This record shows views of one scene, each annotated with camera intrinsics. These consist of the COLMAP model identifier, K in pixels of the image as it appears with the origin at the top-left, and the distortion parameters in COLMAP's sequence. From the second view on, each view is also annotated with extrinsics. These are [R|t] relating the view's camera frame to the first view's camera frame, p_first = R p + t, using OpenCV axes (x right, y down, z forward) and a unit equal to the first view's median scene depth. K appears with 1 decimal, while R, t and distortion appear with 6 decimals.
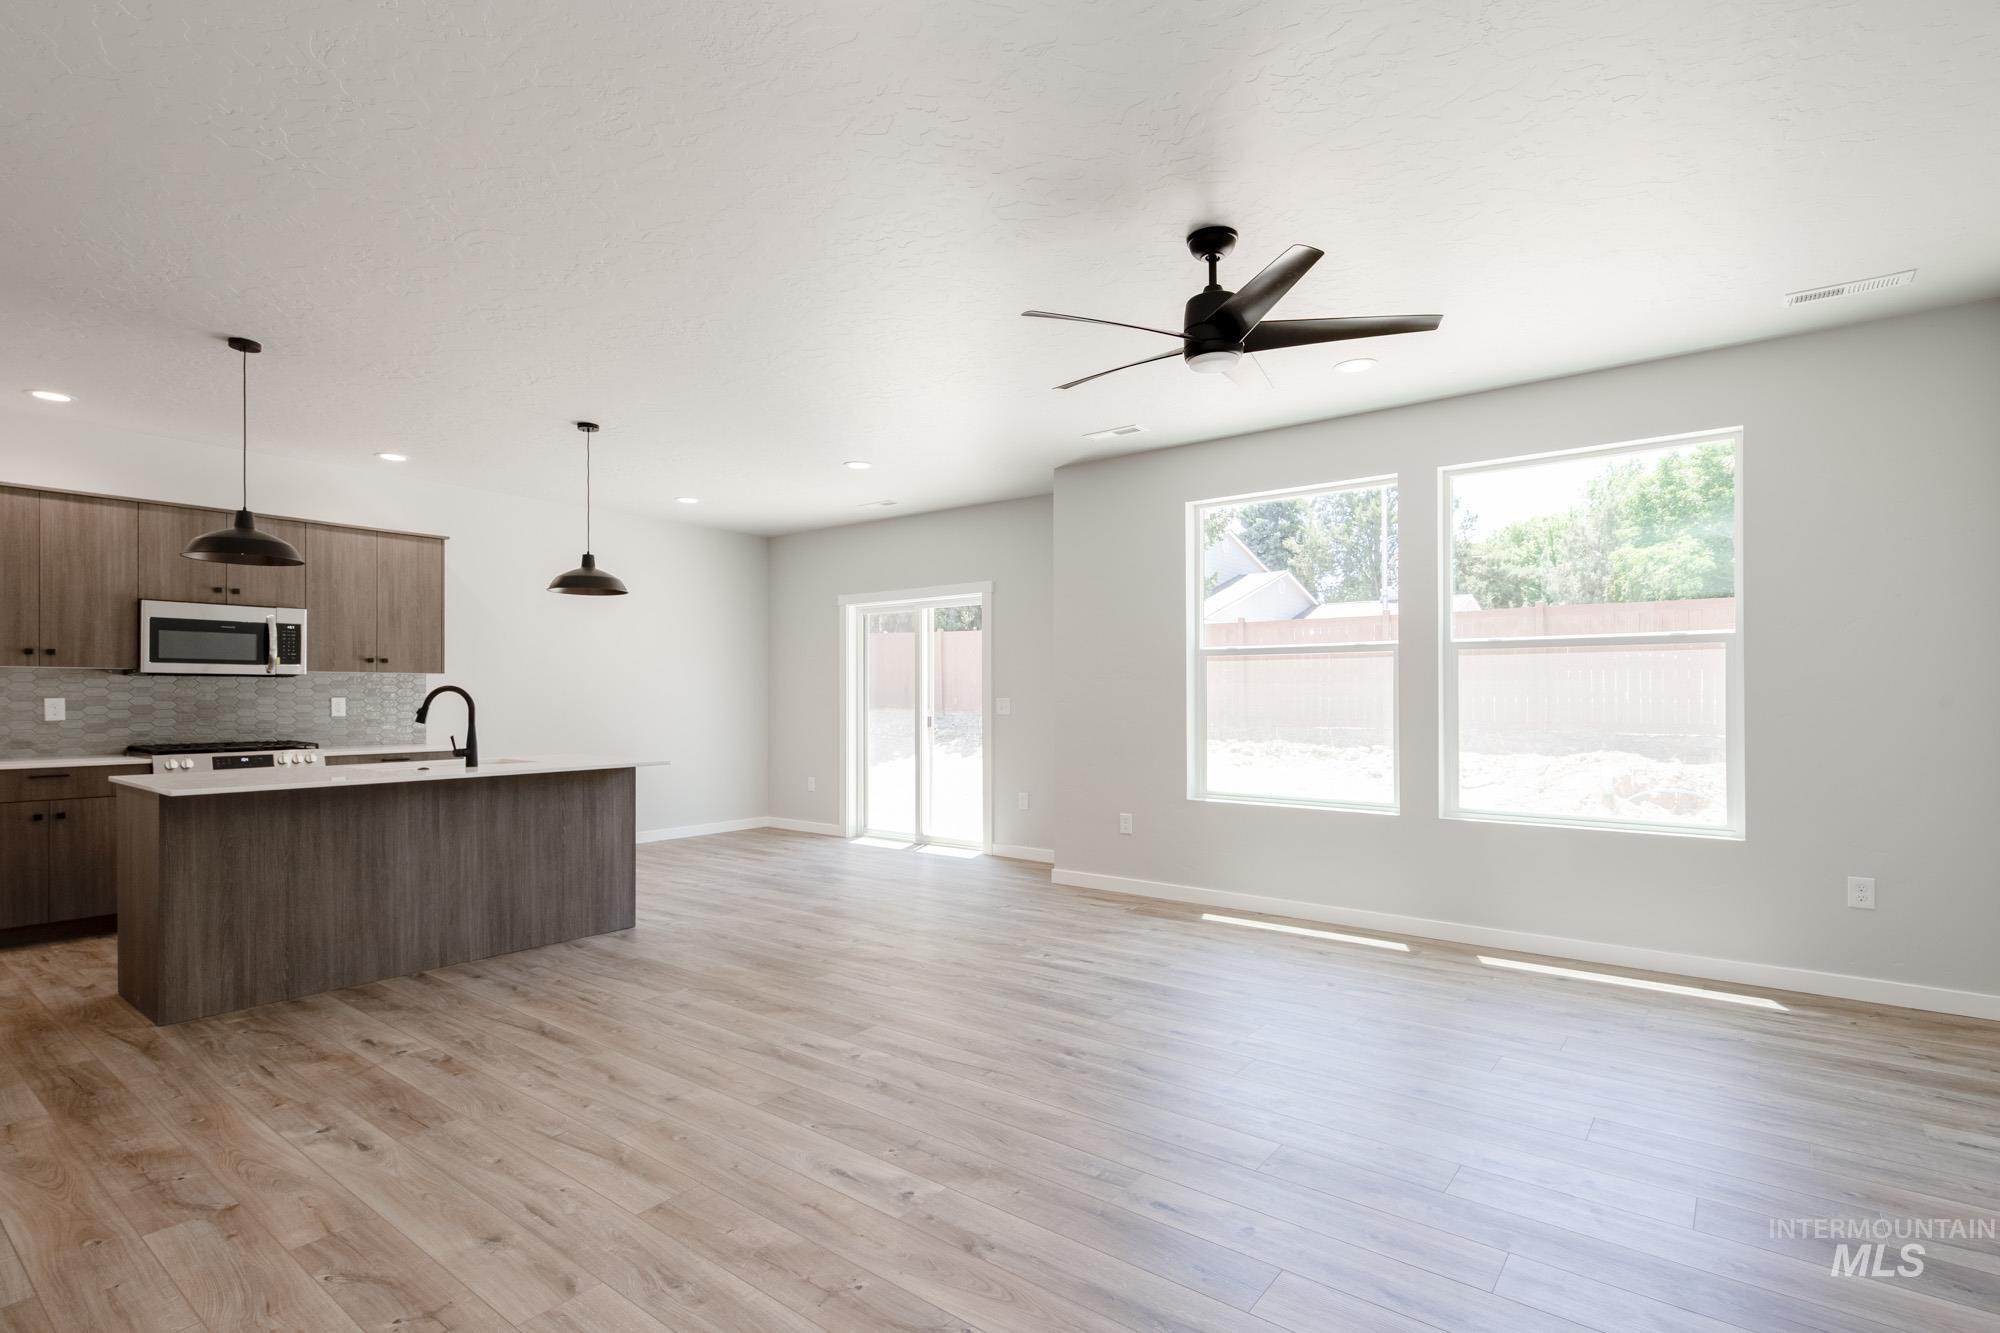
lens RADIAL K [[986.8, 0, 1050.9], [0, 986.8, 694.8], [0, 0, 1]] dist [0.015376, -0.006875]
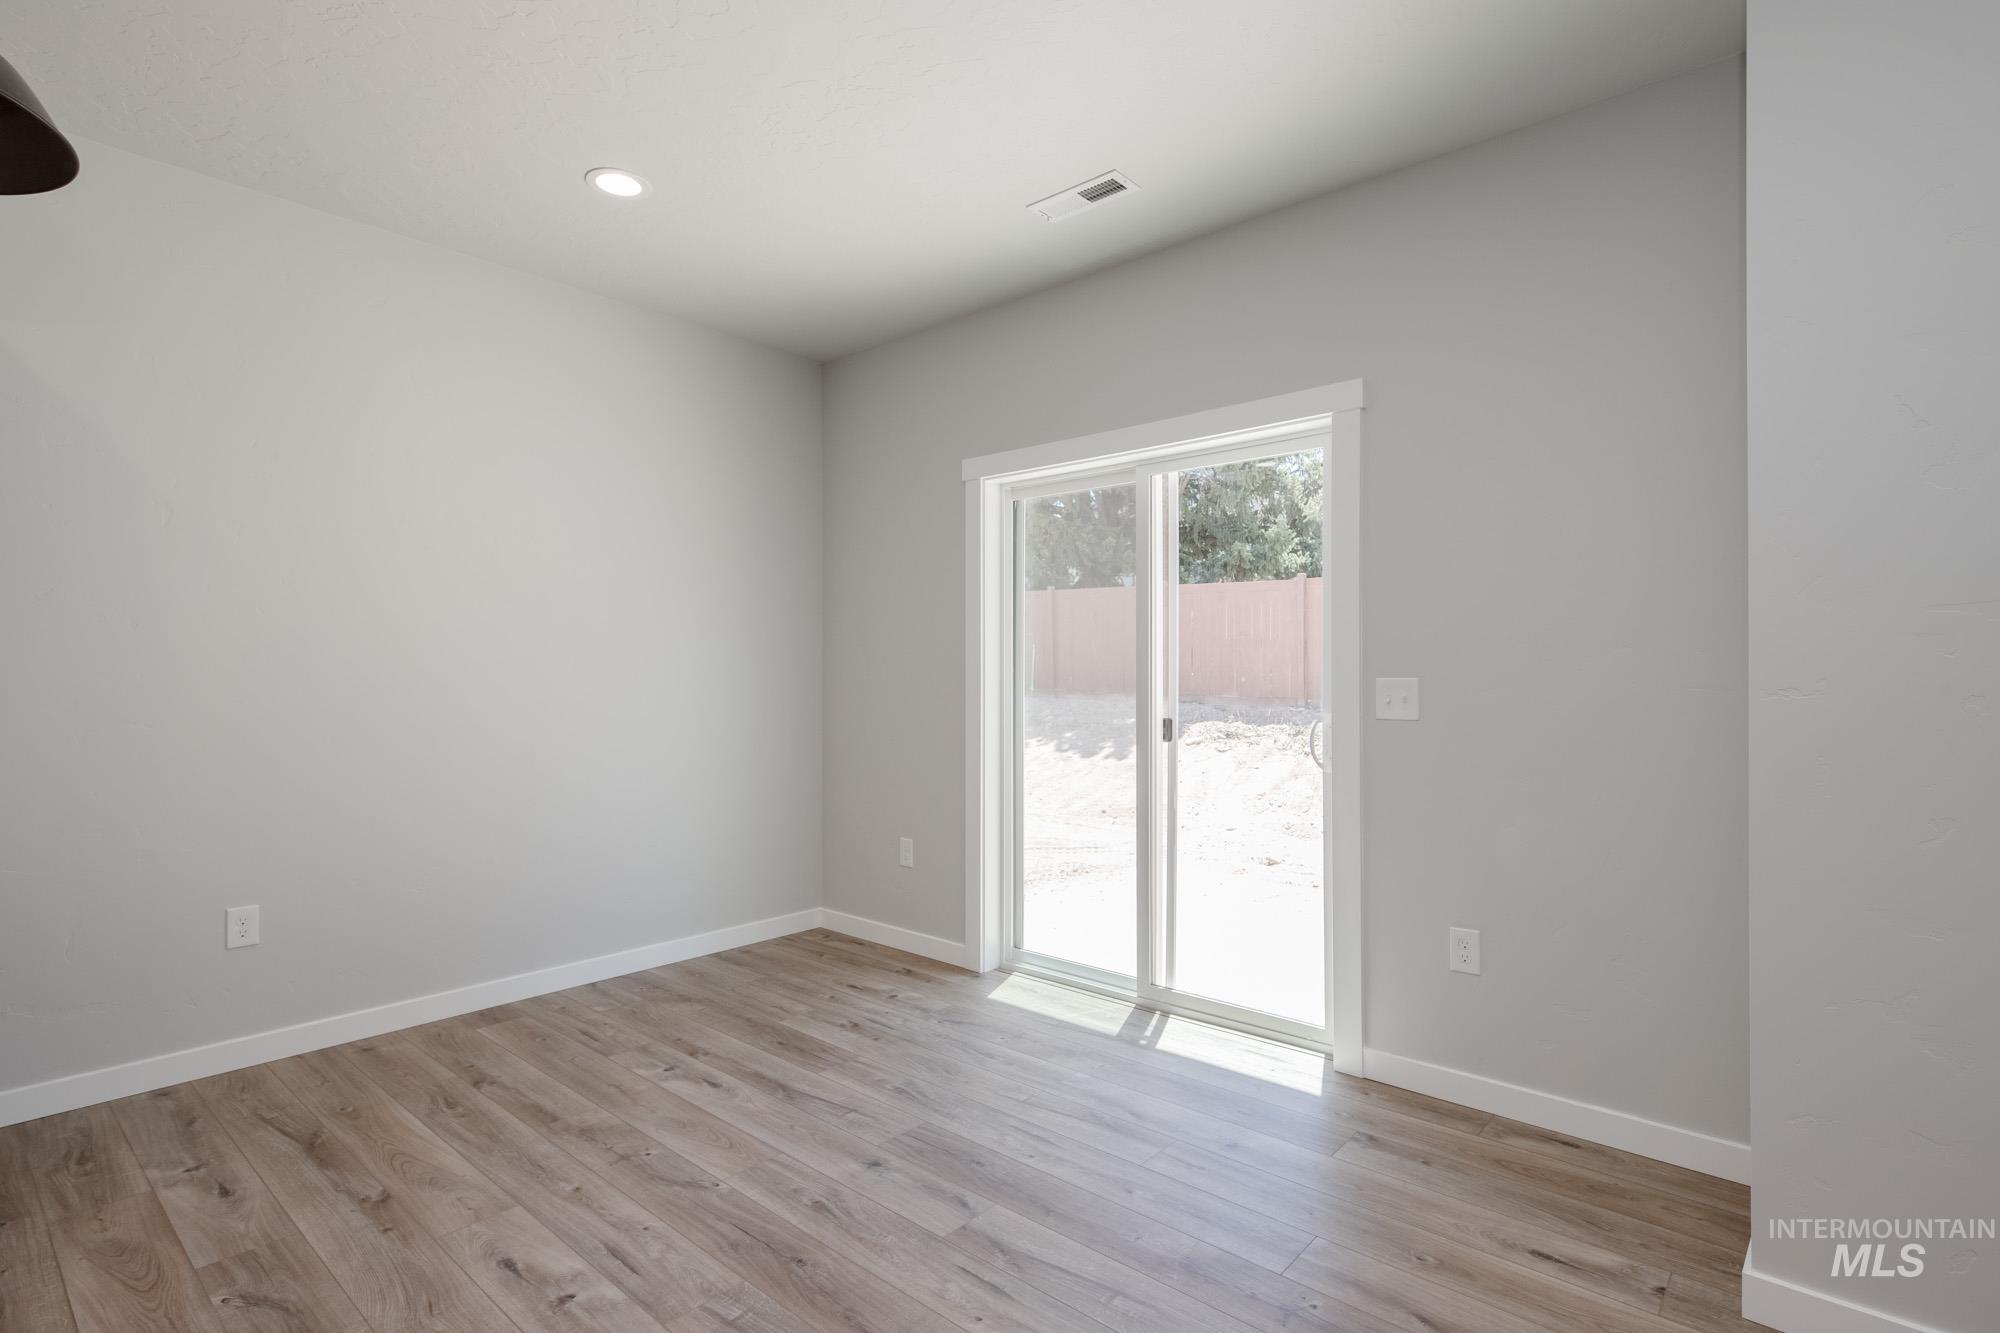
lens RADIAL K [[986.8, 0, 1032.0], [0, 986.8, 679.9], [0, 0, 1]] dist [0.015376, -0.006875]
pose [[0.996120, -0.000909, -0.088004, -0.221729], [0.001803, 0.999948, 0.010073, 0.000478], [0.087990, -0.010192, 0.996069, 0.838960]]
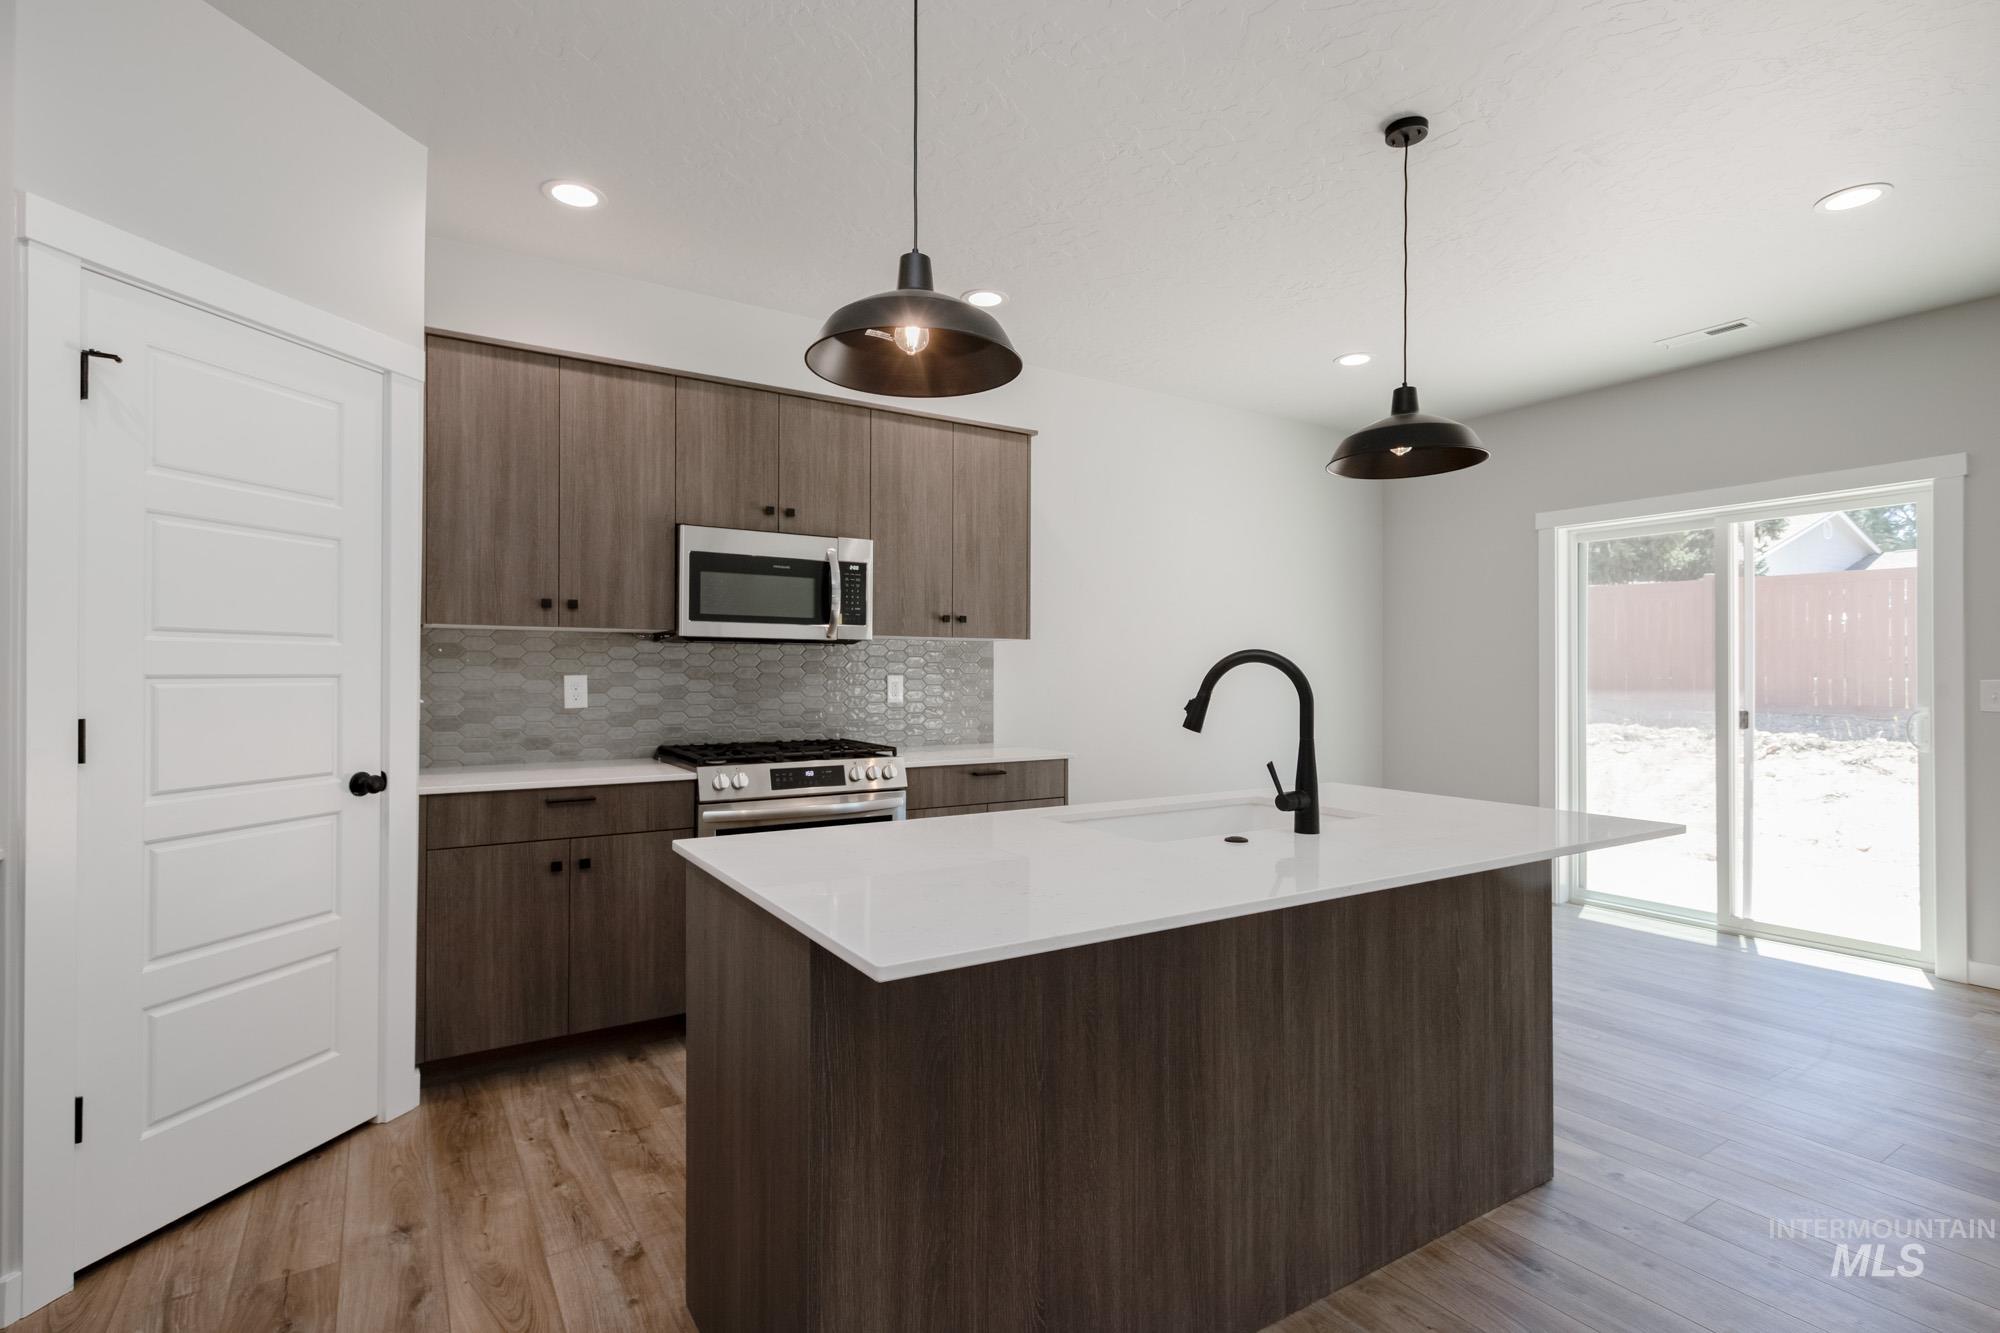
lens RADIAL K [[986.8, 0, 1010.5], [0, 986.8, 668.2], [0, 0, 1]] dist [0.015376, -0.006875]
pose [[0.935014, -0.000584, -0.354610, -0.482901], [-0.001053, 0.999990, -0.004423, 0.001196], [0.354609, 0.004509, 0.935004, 0.472355]]
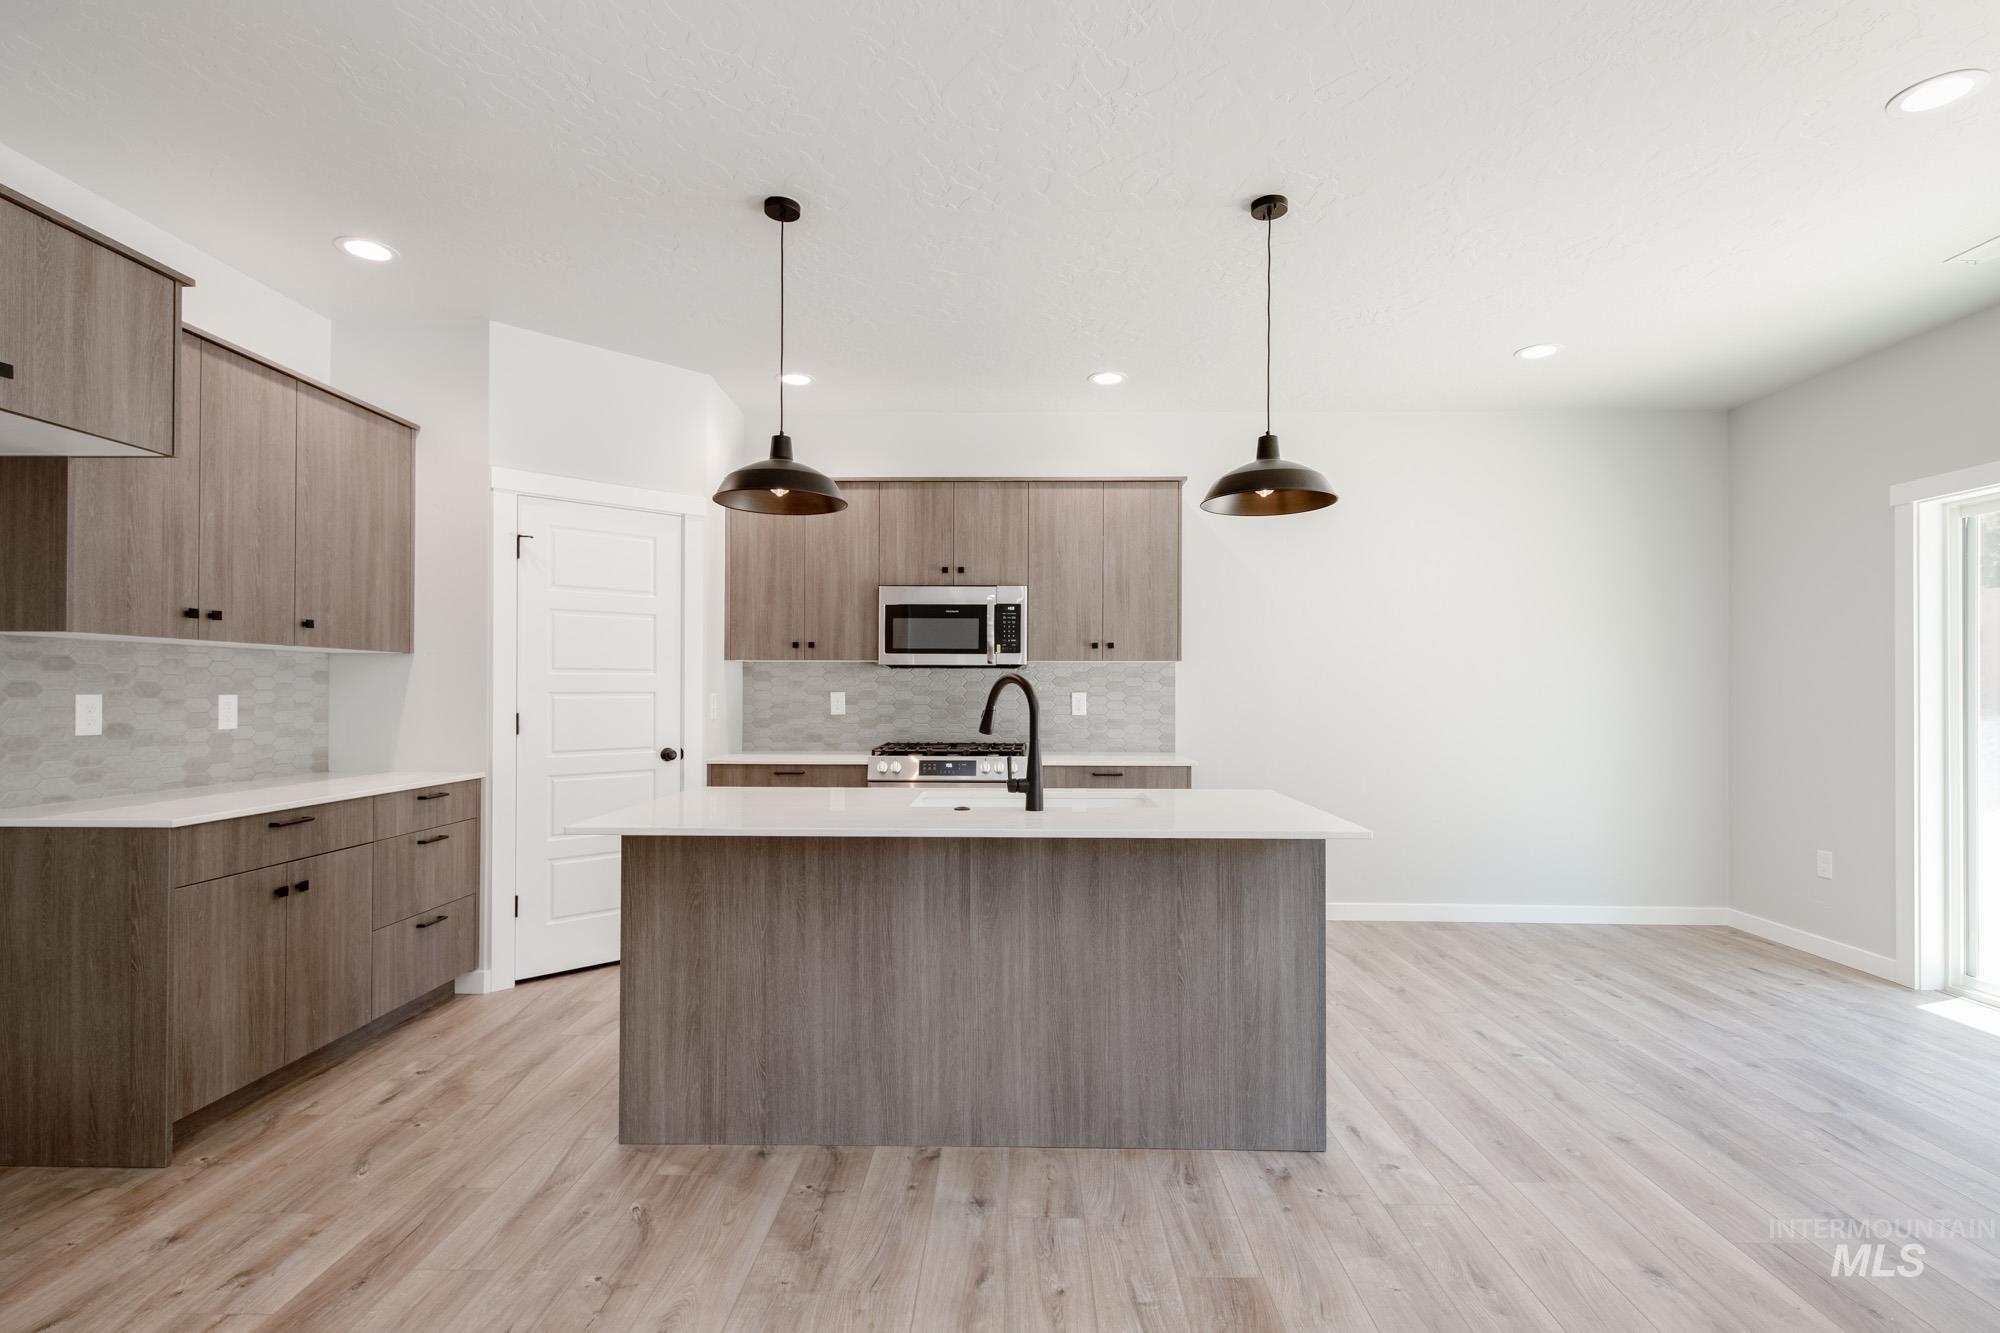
lens RADIAL K [[986.8, 0, 981.0], [0, 986.8, 684.7], [0, 0, 1]] dist [0.015376, -0.006875]
pose [[0.563587, -0.003679, -0.826048, -0.101127], [-0.000543, 0.999988, -0.004824, 0.000559], [0.826056, 0.003167, 0.563579, 0.561561]]
